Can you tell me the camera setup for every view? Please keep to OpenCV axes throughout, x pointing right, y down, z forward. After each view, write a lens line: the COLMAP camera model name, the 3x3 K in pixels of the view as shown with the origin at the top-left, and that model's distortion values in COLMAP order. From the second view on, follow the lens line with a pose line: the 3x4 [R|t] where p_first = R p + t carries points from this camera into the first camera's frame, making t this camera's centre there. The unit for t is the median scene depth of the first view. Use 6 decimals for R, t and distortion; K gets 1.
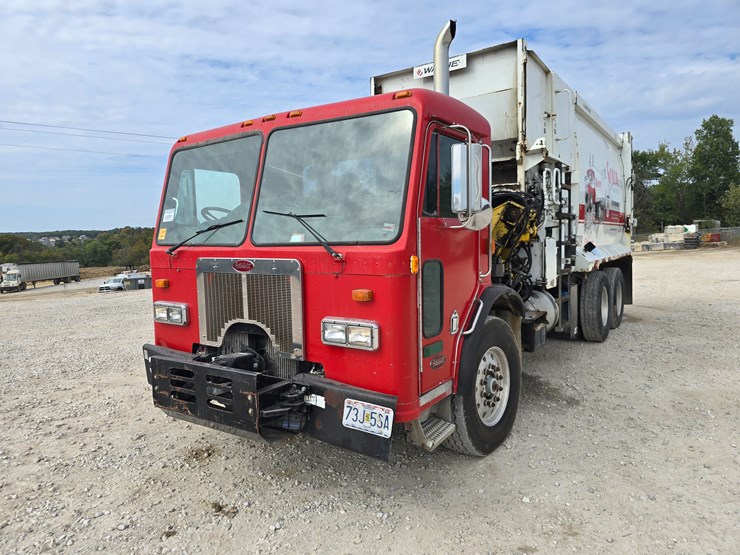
lens RADIAL K [[504.2, 0, 367.3], [0, 504.2, 265.3], [0, 0, 1]] dist [0.036620, -0.027806]
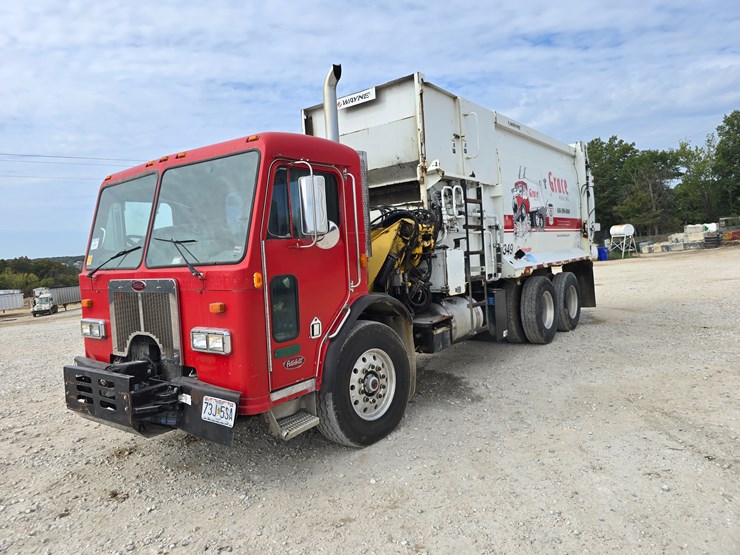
lens RADIAL K [[503.5, 0, 368.0], [0, 503.5, 256.0], [0, 0, 1]] dist [0.040791, -0.031677]
pose [[0.998080, -0.038583, -0.048452, 0.307760], [0.036581, 0.998467, -0.041540, 0.000076], [0.049980, 0.039688, 0.997961, -0.133167]]
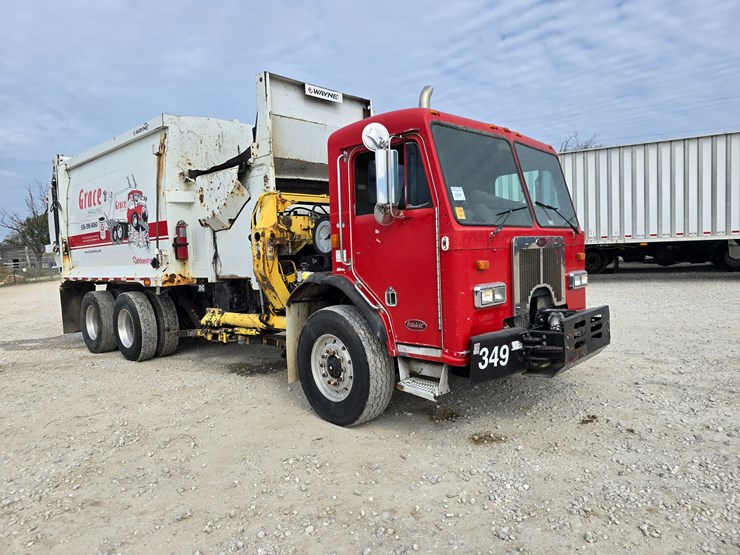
lens RADIAL K [[493.8, 0, 371.9], [0, 493.8, 253.2], [0, 0, 1]] dist [0.034017, -0.020448]
pose [[0.147293, 0.014566, 0.988986, -1.397224], [0.093640, 0.995195, -0.028604, 0.021838], [-0.984650, 0.096821, 0.145221, 1.110254]]
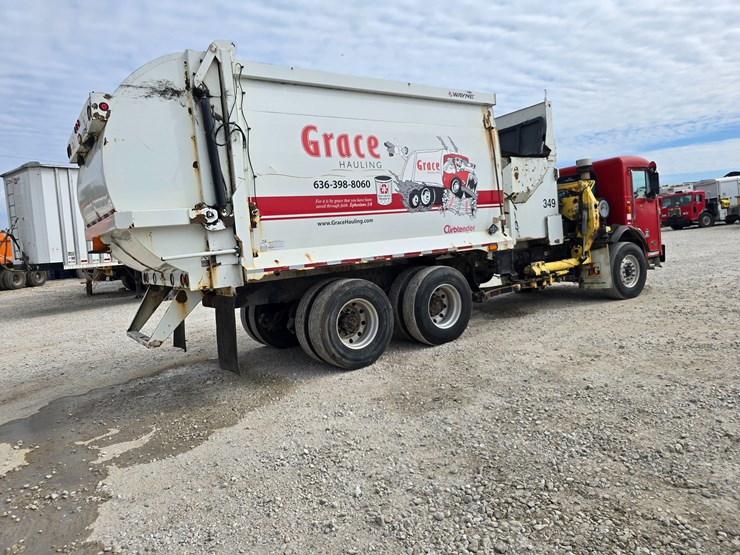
lens RADIAL K [[497.4, 0, 349.2], [0, 497.4, 262.8], [0, 0, 1]] dist [0.026468, -0.005631]
pose [[-0.919238, 0.096114, 0.381789, 0.049333], [0.135533, 0.987724, 0.077668, -0.162079], [-0.369637, 0.123140, -0.920980, 4.103504]]
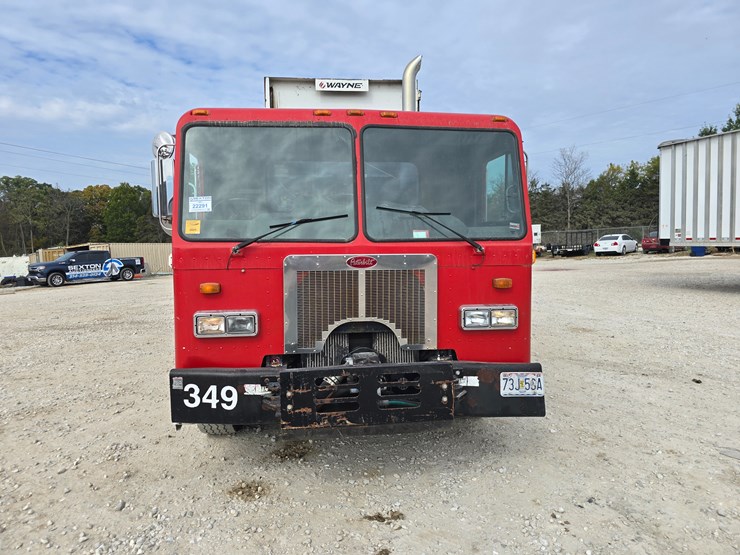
lens RADIAL K [[495.2, 0, 371.0], [0, 495.2, 262.3], [0, 0, 1]] dist [0.053228, -0.042704]
pose [[0.745713, -0.007937, 0.666221, -0.768675], [0.028165, 0.999411, -0.019619, 0.018490], [-0.665672, 0.033394, 0.745497, 0.252886]]
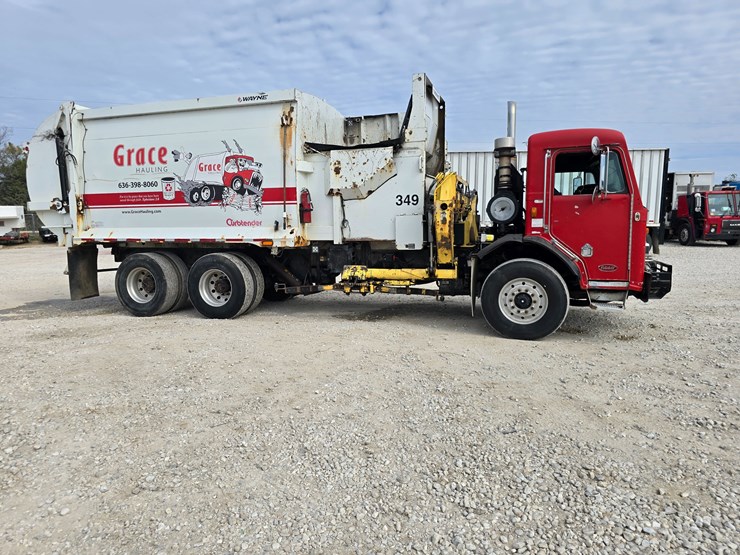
lens RADIAL K [[483.0, 0, 372.3], [0, 483.0, 259.5], [0, 0, 1]] dist [0.067549, -0.082114]
pose [[-0.279691, -0.036185, 0.959408, -1.678544], [0.065172, 0.996269, 0.056574, -0.017504], [-0.957876, 0.078350, -0.276289, 2.315161]]
